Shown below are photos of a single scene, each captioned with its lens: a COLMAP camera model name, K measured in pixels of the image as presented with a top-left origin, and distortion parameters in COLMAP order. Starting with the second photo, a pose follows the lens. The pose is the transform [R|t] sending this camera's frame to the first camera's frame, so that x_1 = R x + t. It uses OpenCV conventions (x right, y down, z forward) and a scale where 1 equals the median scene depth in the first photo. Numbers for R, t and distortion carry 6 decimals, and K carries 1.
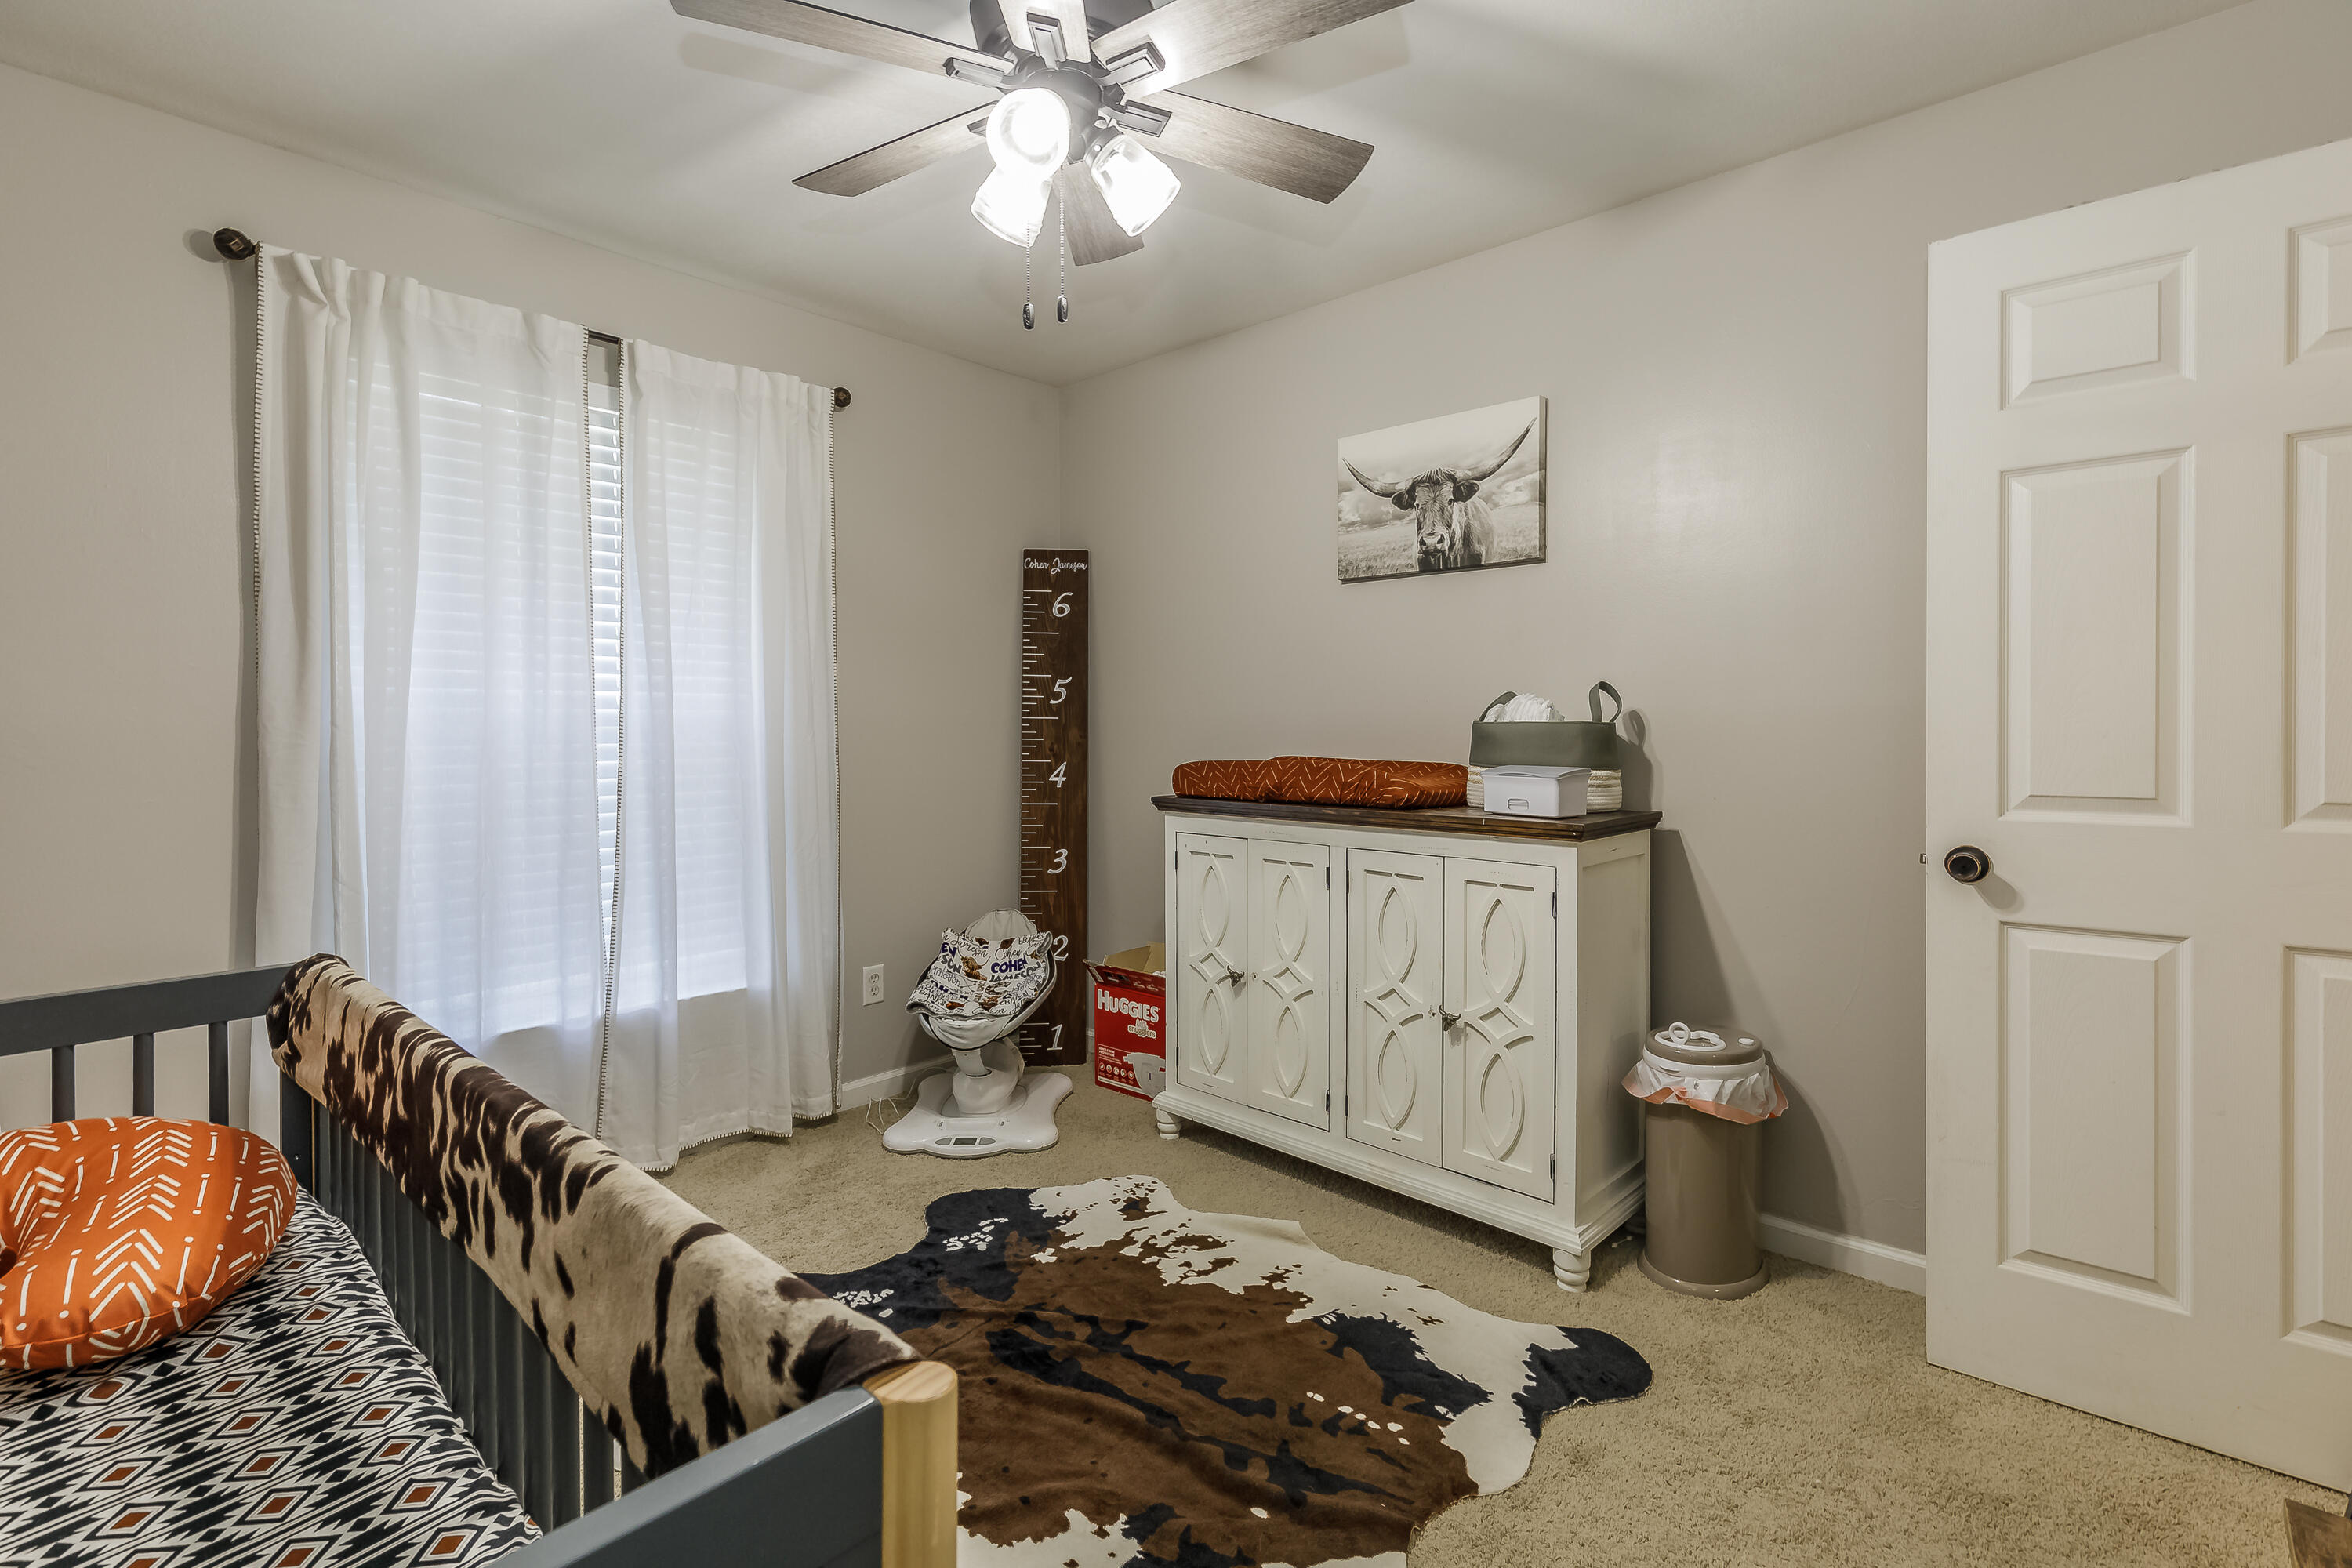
lens RADIAL K [[1068.8, 0, 1174.5], [0, 1068.8, 746.6], [0, 0, 1]] dist [0.008855, 0.000169]
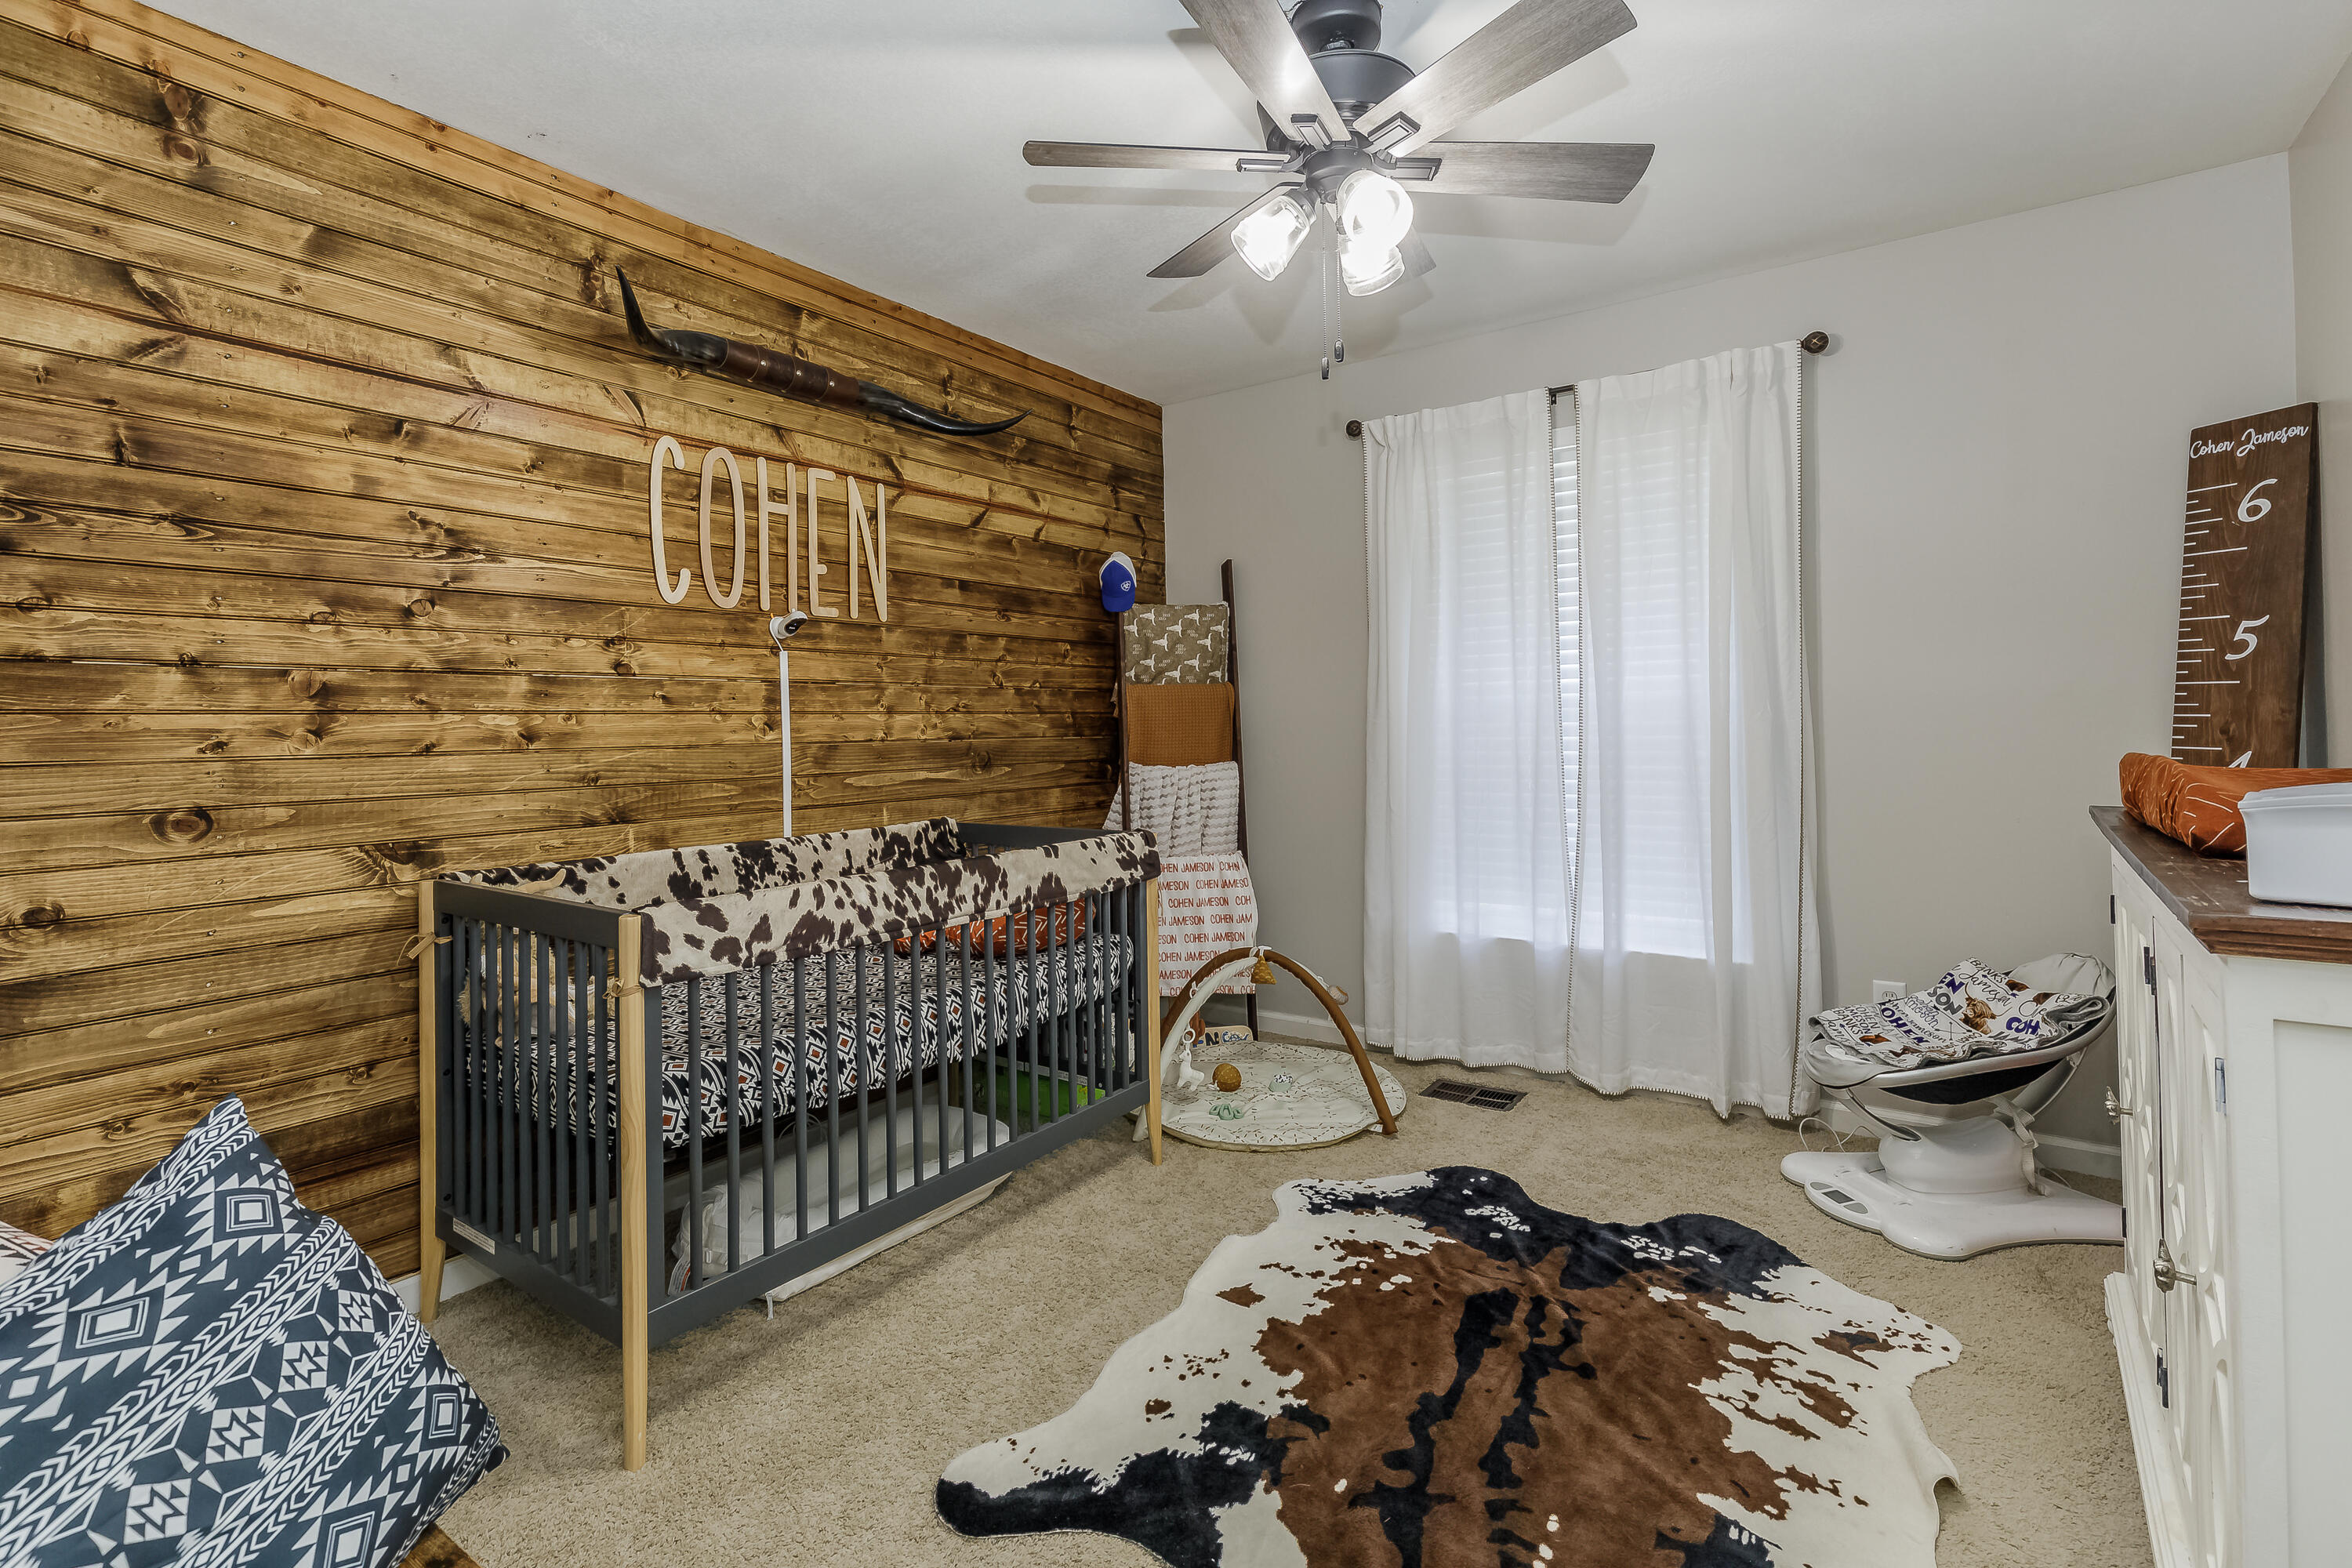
lens RADIAL K [[1068.8, 0, 1193.7], [0, 1068.8, 710.0], [0, 0, 1]] dist [0.008855, 0.000169]
pose [[0.146402, -0.005561, -0.989210, 0.650628], [0.001833, 0.999984, -0.005350, -0.011165], [0.989223, -0.001030, 0.146410, 0.431656]]
